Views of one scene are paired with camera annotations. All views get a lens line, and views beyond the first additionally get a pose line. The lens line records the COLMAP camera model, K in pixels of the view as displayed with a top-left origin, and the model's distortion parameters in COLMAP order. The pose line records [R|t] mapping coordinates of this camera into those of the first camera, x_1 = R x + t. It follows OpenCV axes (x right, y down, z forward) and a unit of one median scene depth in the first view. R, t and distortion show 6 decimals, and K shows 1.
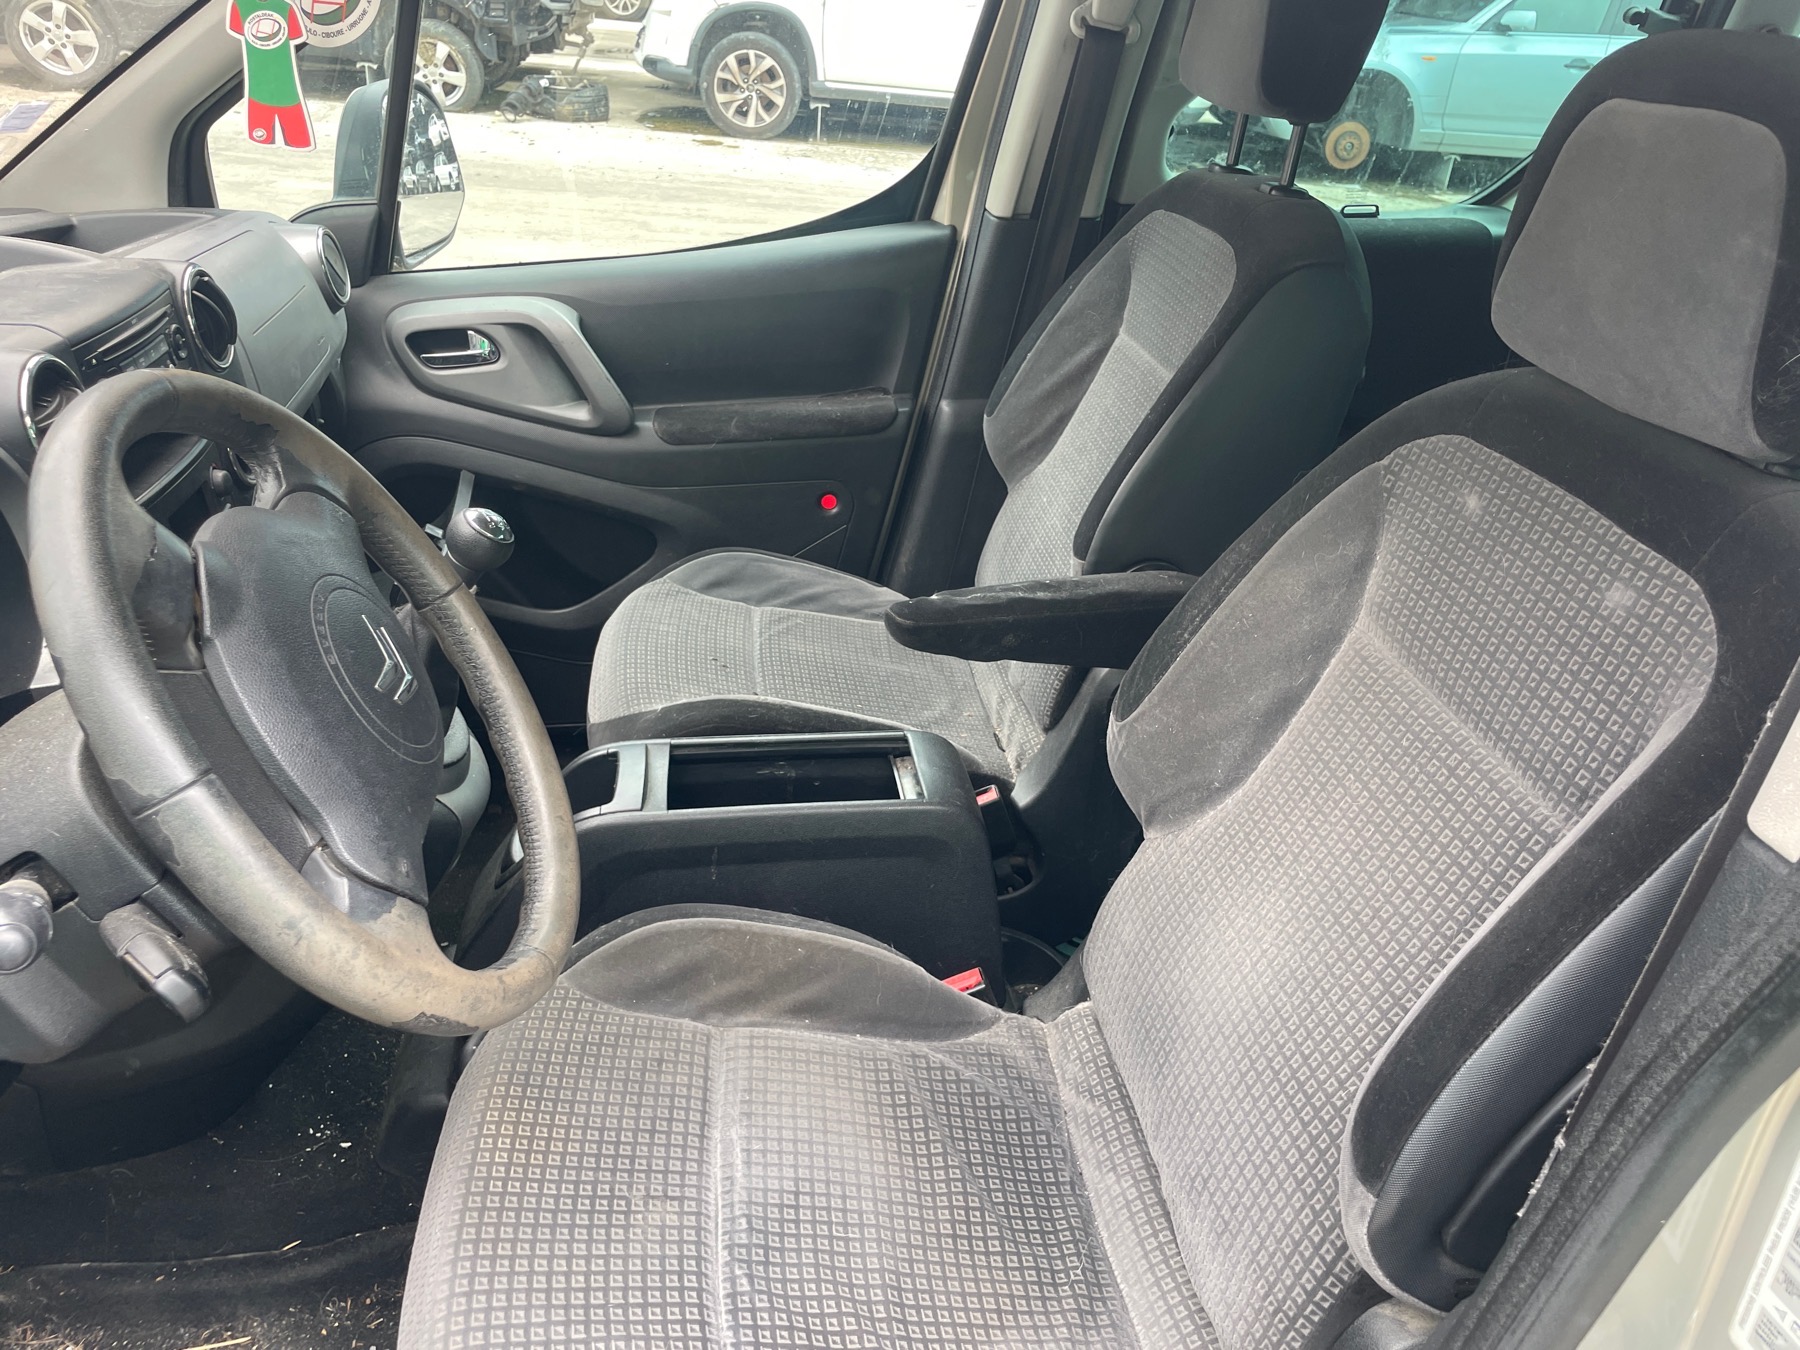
lens RADIAL K [[1353.8, 0, 903.2], [0, 1353.8, 669.3], [0, 0, 1]] dist [0.079480, -0.130850]
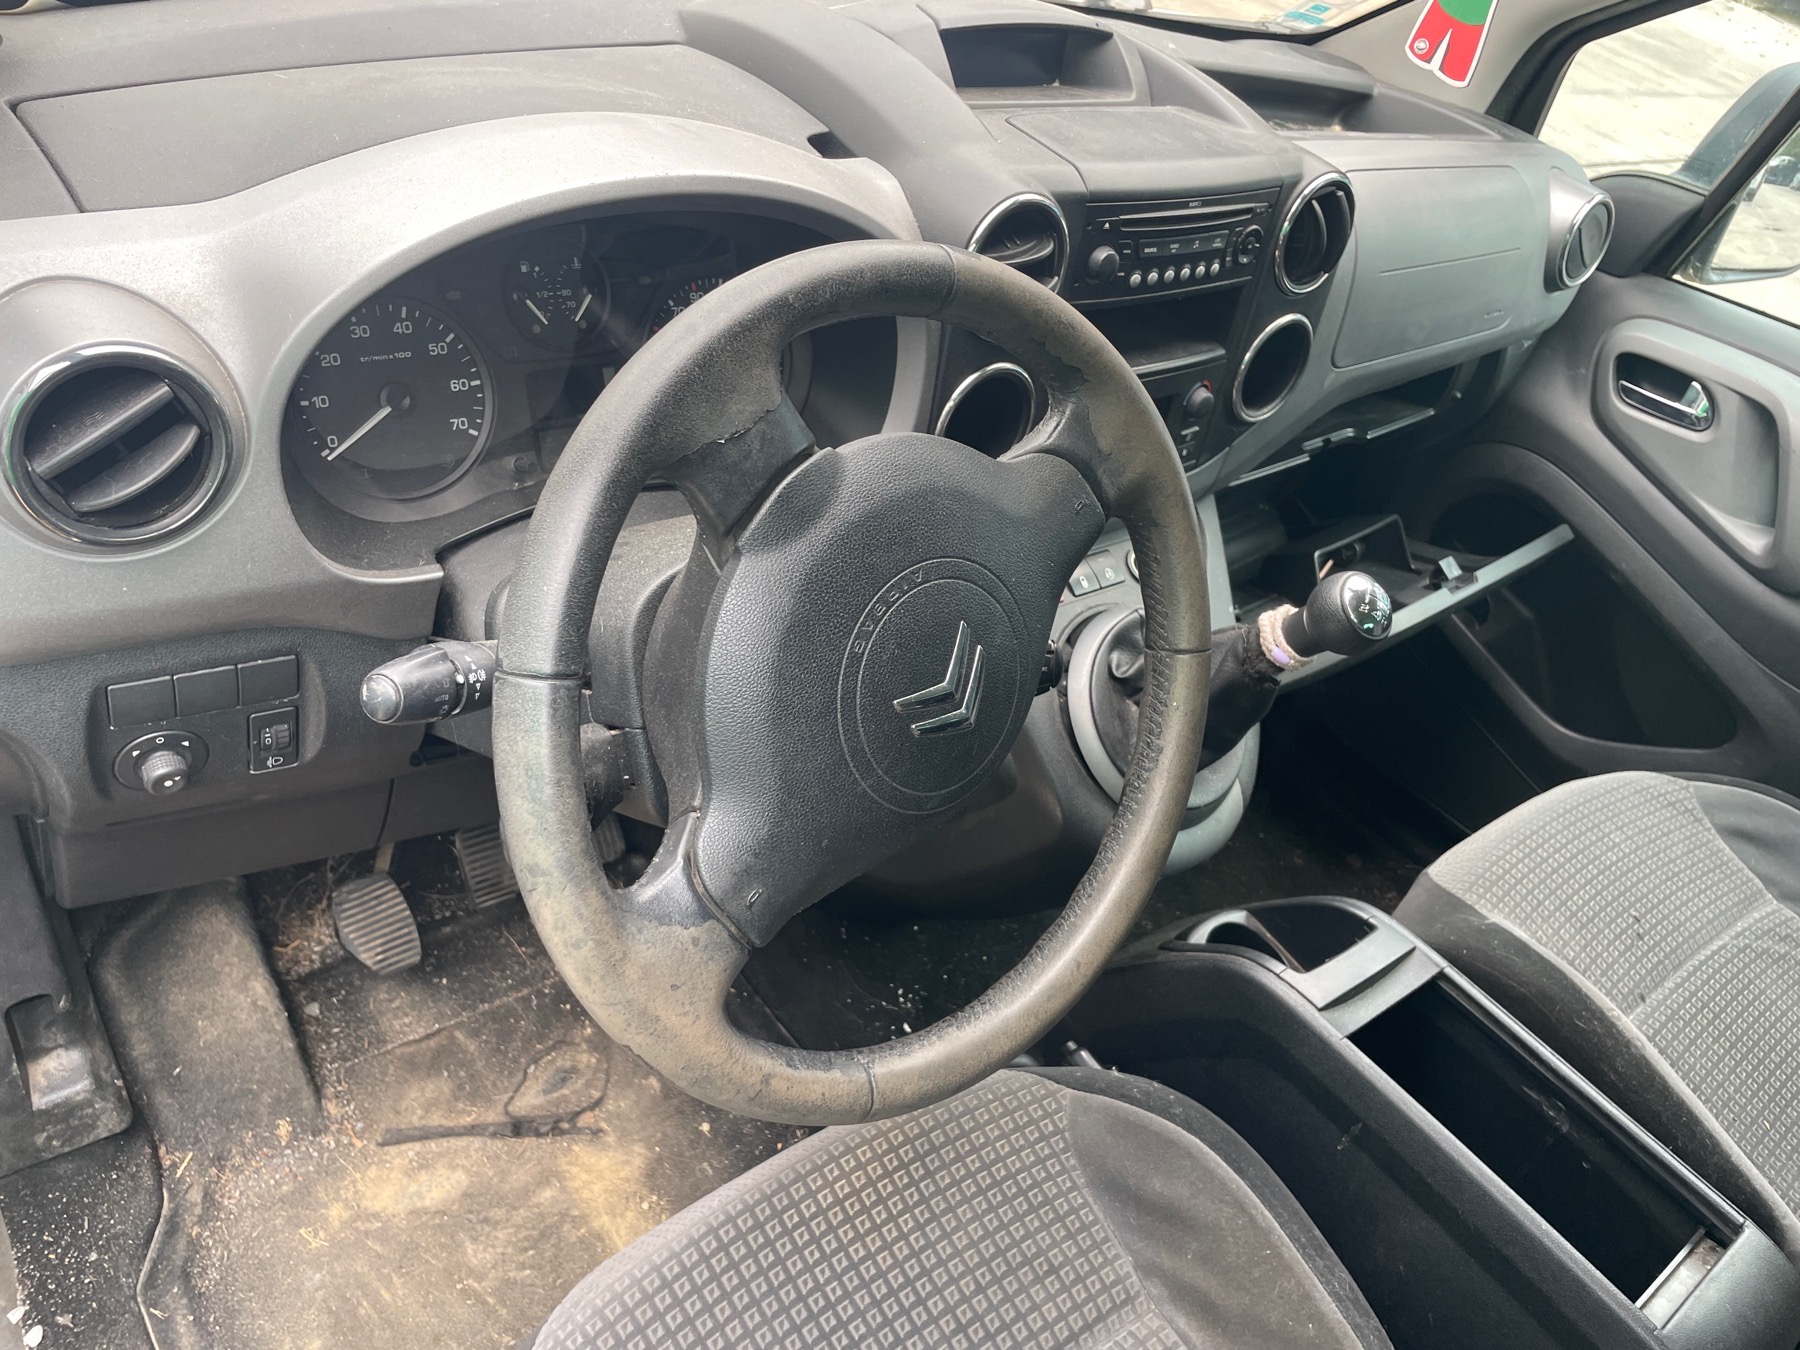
lens RADIAL K [[1373.4, 0, 890.3], [0, 1373.4, 656.9], [0, 0, 1]] dist [0.069755, -0.099517]
pose [[0.502705, 0.578450, -0.642404, 0.069467], [-0.548980, 0.787665, 0.279653, -0.135441], [0.667764, 0.212084, 0.713521, 0.238419]]
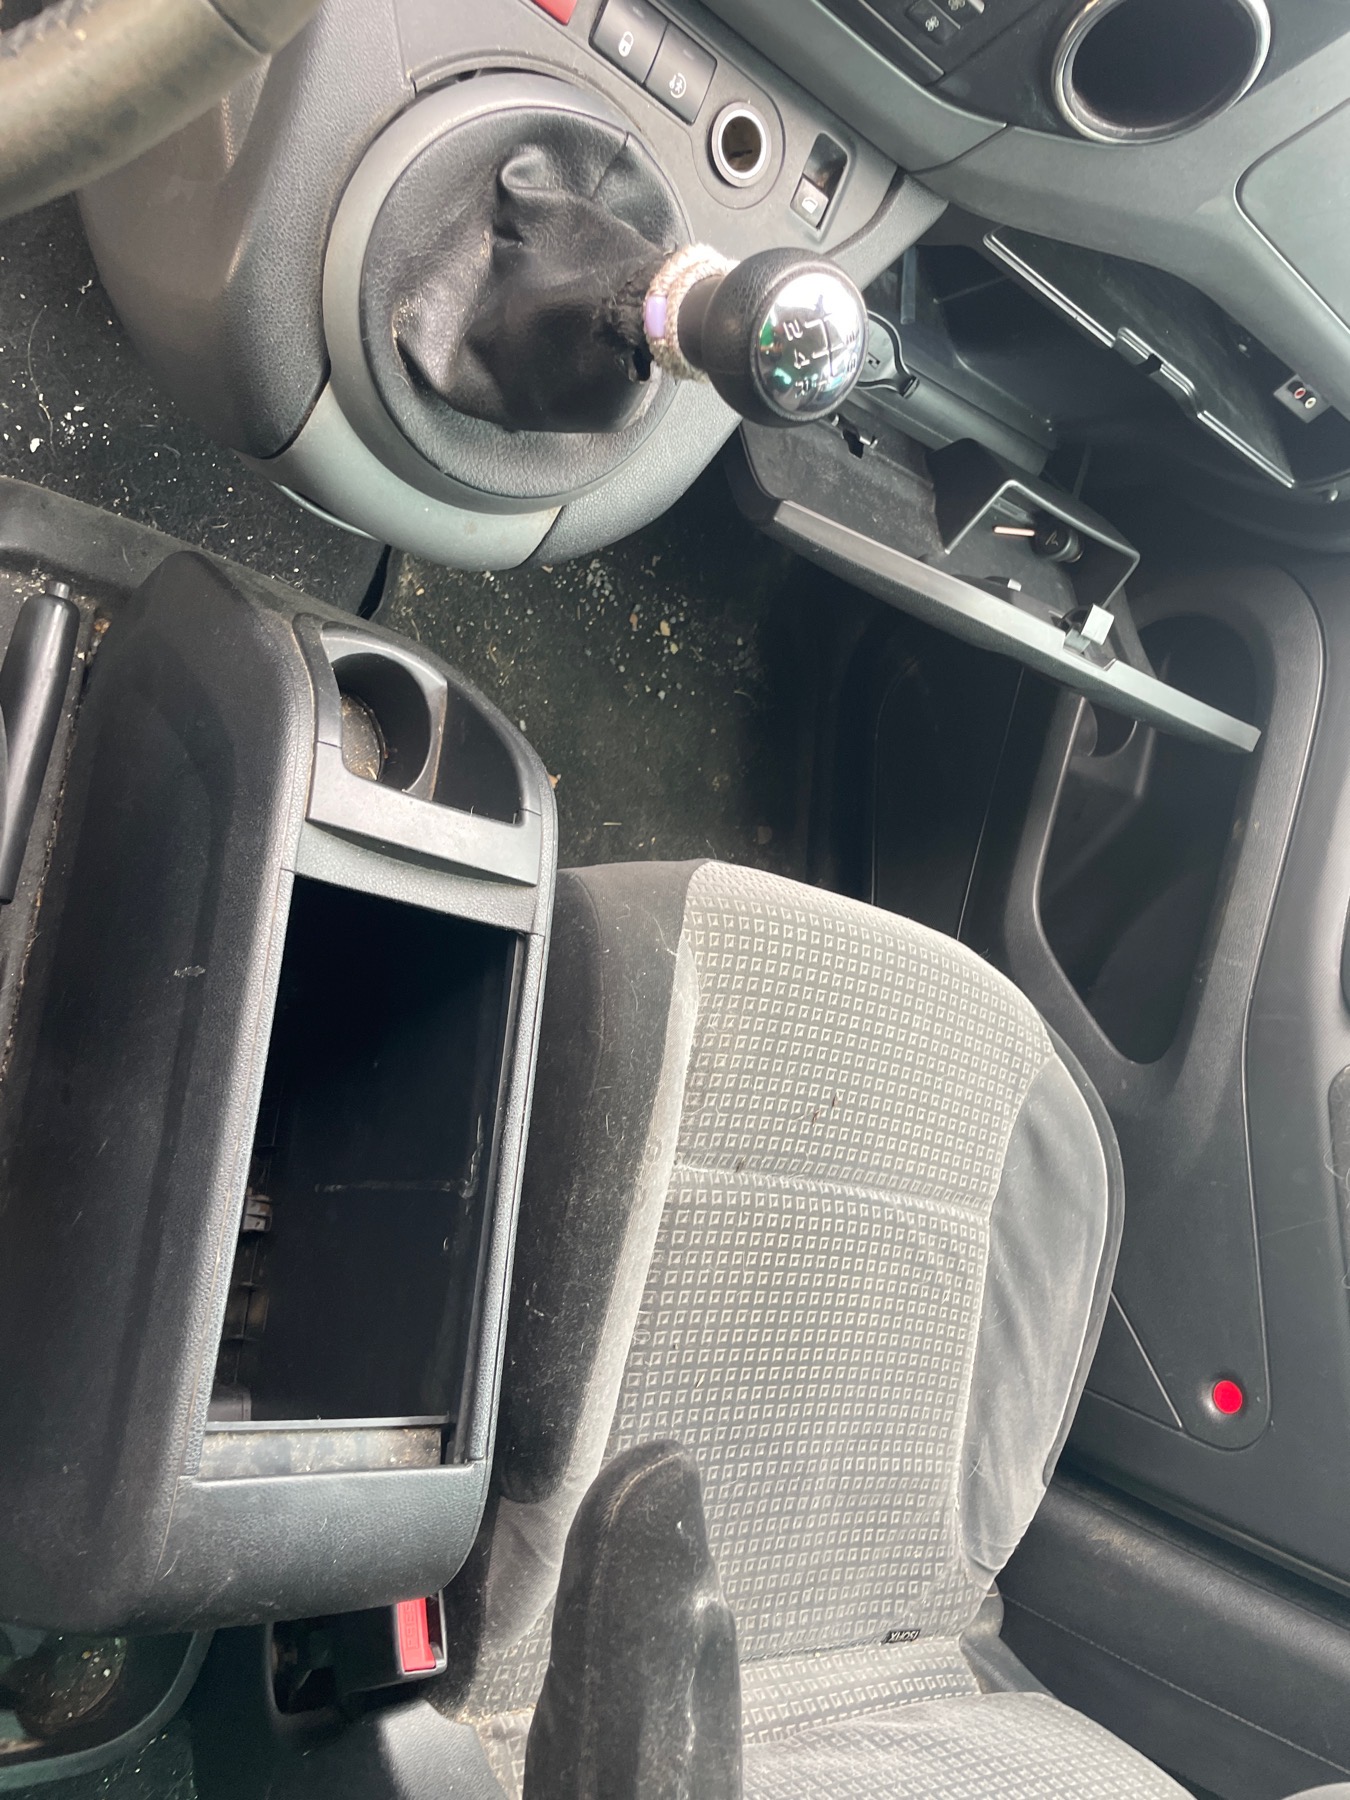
lens RADIAL K [[1368.6, 0, 692.4], [0, 1368.6, 888.2], [0, 0, 1]] dist [0.082233, -0.114010]
pose [[-0.144438, 0.919041, -0.366744, -0.015439], [-0.933668, -0.003829, 0.358120, -0.188492], [0.327723, 0.394143, 0.858632, 0.633752]]
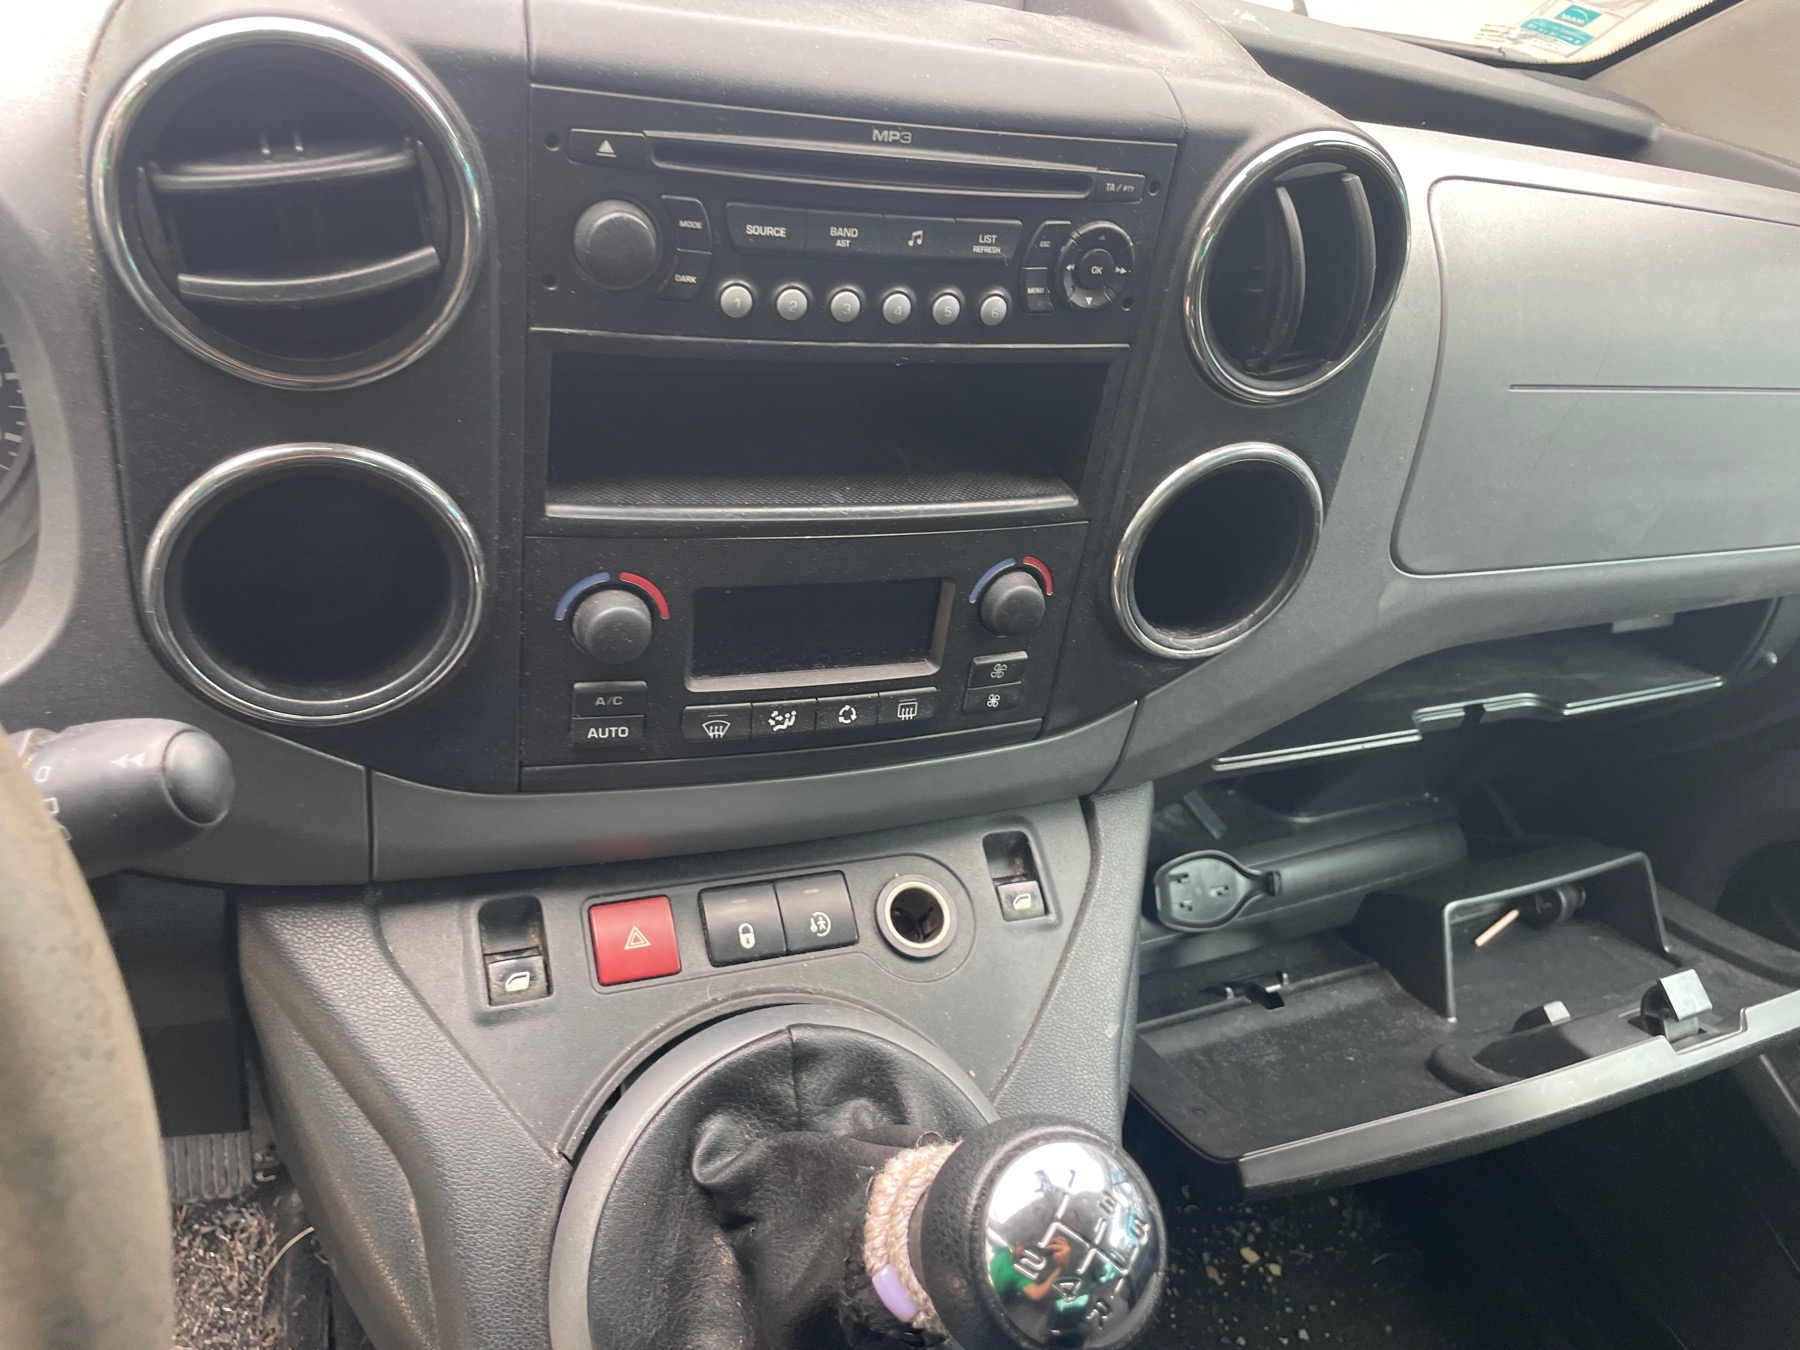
lens RADIAL K [[1395.4, 0, 881.1], [0, 1395.4, 664.4], [0, 0, 1]] dist [0.082932, -0.134323]
pose [[0.239090, 0.545546, -0.803253, -0.142754], [-0.578617, 0.744374, 0.333331, -0.223745], [0.779768, 0.385080, 0.493635, 0.708856]]
